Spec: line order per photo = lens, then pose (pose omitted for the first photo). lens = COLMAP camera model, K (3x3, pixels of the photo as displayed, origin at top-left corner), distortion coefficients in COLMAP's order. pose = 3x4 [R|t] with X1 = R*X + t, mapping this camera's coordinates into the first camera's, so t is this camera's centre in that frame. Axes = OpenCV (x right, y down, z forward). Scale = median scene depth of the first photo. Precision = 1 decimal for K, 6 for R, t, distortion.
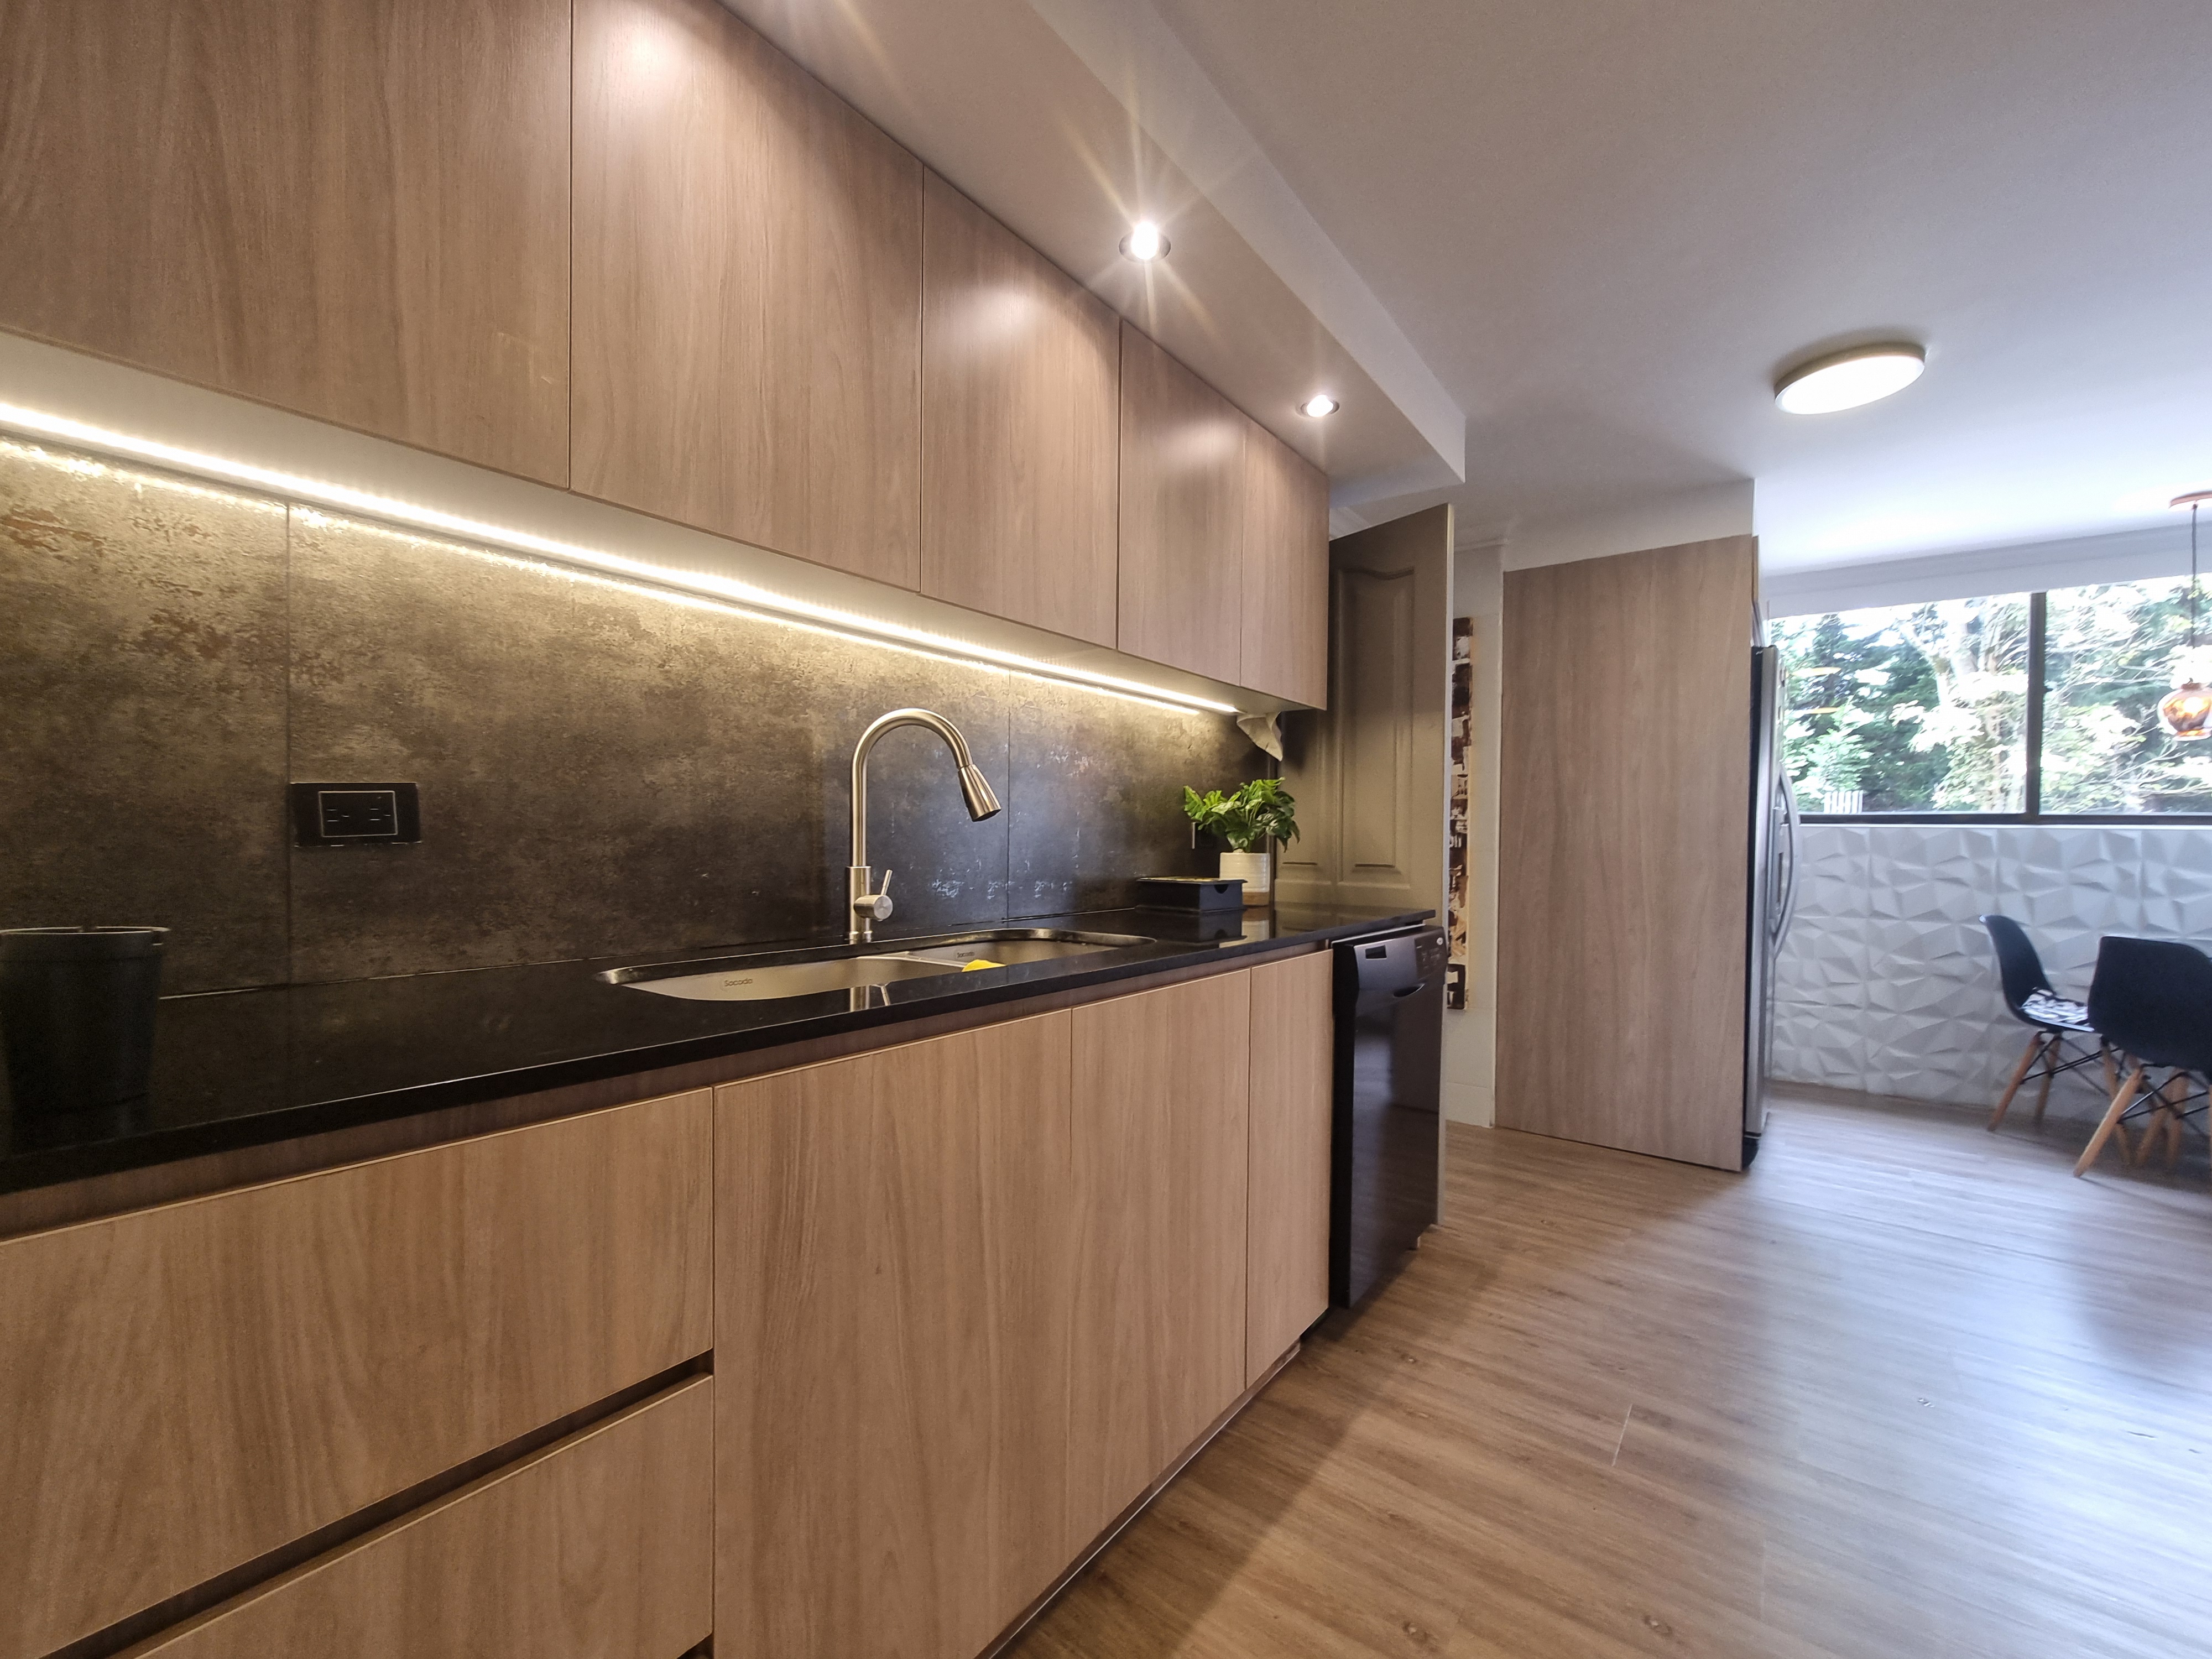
lens RADIAL K [[915.5, 0, 1108.9], [0, 915.5, 852.5], [0, 0, 1]] dist [-0.003609, 0.001097]
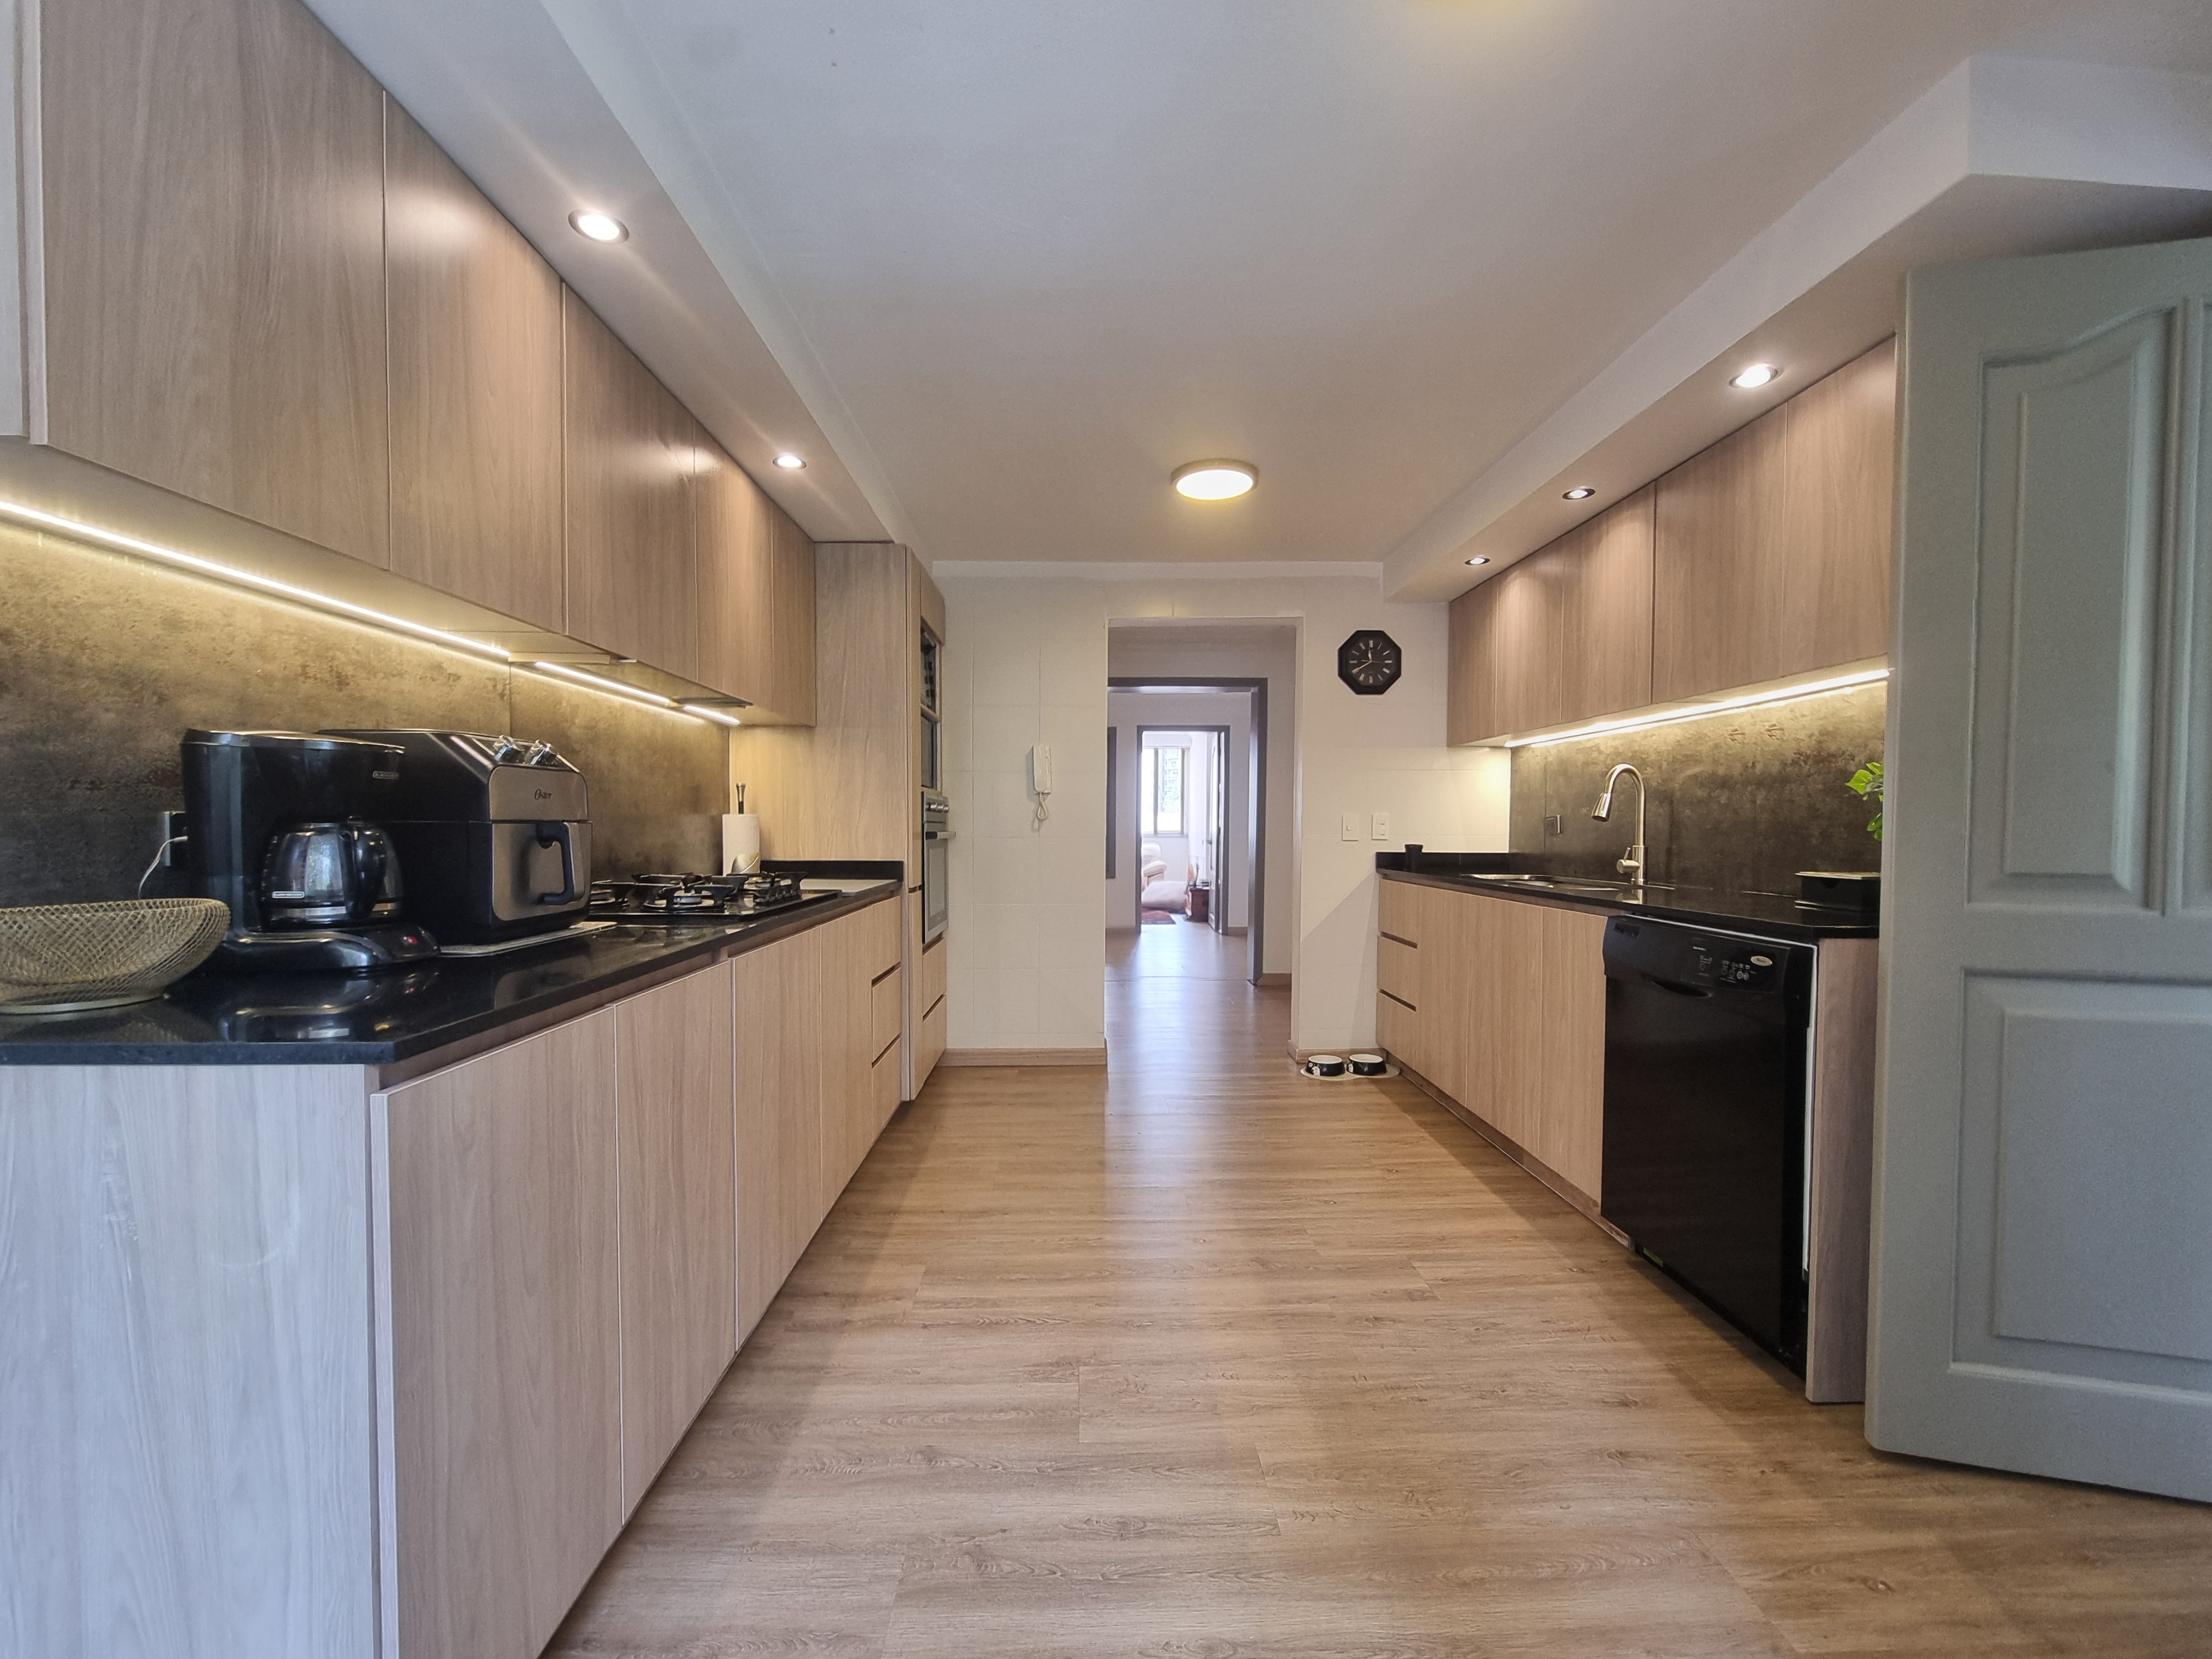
lens RADIAL K [[915.5, 0, 1109.8], [0, 915.5, 850.7], [0, 0, 1]] dist [-0.003609, 0.001097]
pose [[-0.777446, 0.001489, -0.628948, 1.025643], [-0.022679, 0.999281, 0.030400, -0.005013], [0.628540, 0.037898, -0.776853, 1.012785]]
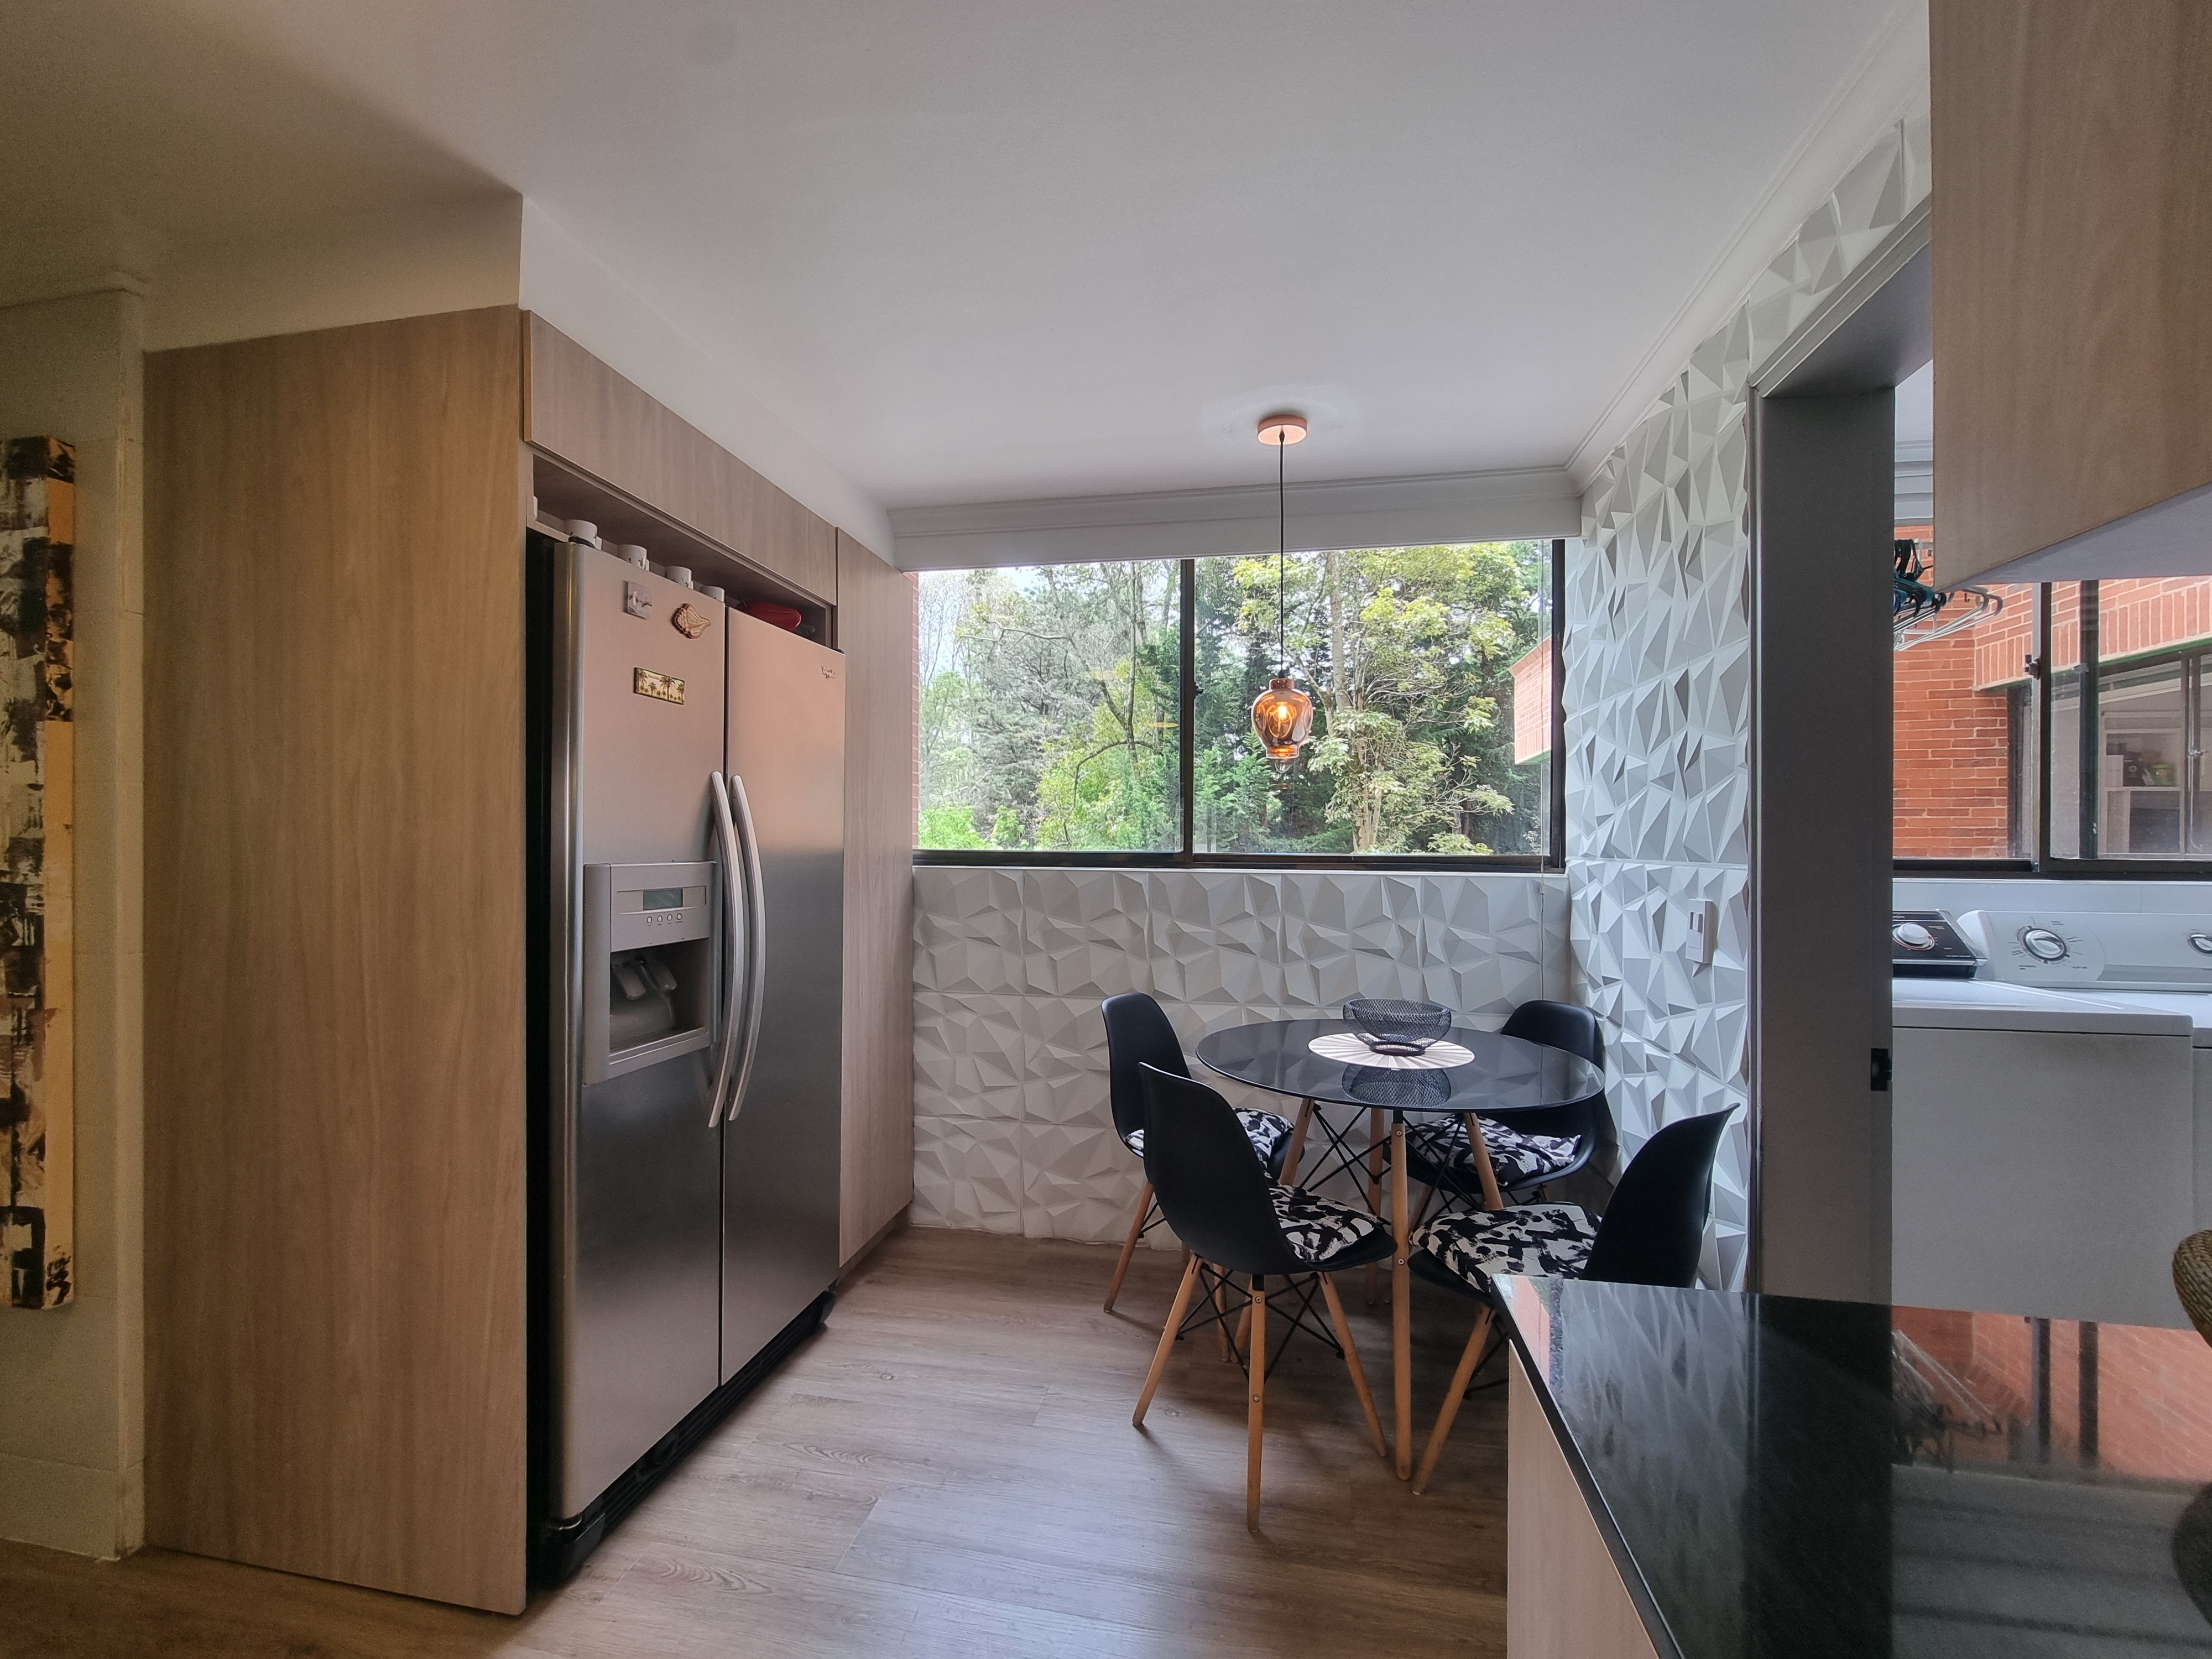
lens RADIAL K [[915.5, 0, 1107.0], [0, 915.5, 855.8], [0, 0, 1]] dist [-0.003609, 0.001097]
pose [[0.897367, -0.011110, 0.441146, 0.805425], [0.013669, 0.999903, -0.002622, -0.051053], [-0.441074, 0.008383, 0.897431, 0.448226]]
